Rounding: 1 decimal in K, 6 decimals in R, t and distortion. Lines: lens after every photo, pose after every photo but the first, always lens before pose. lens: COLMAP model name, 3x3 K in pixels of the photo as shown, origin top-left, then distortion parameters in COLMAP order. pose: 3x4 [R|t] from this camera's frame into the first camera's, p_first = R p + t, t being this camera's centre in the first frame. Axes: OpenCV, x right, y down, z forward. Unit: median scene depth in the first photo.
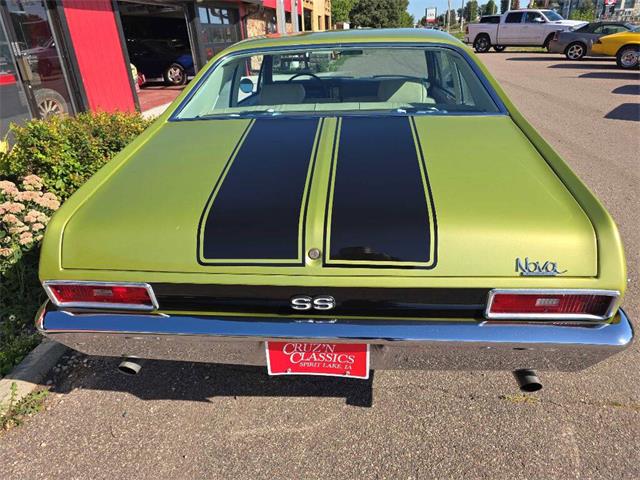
lens RADIAL K [[433.7, 0, 321.4], [0, 433.7, 245.7], [0, 0, 1]] dist [0.034825, -0.028432]
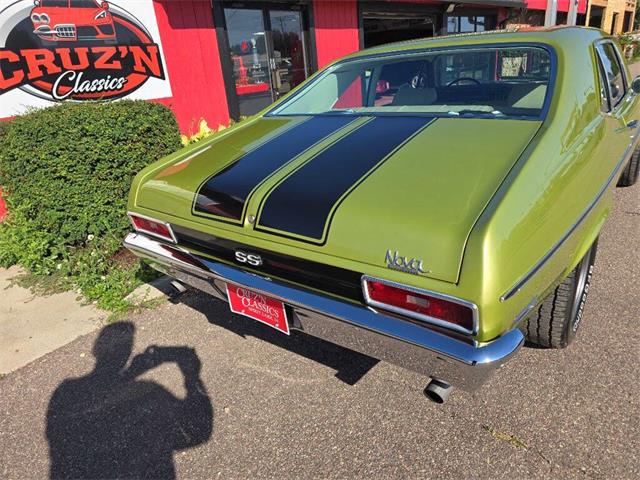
lens RADIAL K [[433.7, 0, 321.4], [0, 433.7, 245.7], [0, 0, 1]] dist [0.034825, -0.028432]
pose [[0.837858, 0.183957, -0.513959, 0.742592], [-0.192540, 0.980588, 0.037093, 0.009136], [0.510805, 0.067879, 0.857013, 0.024068]]
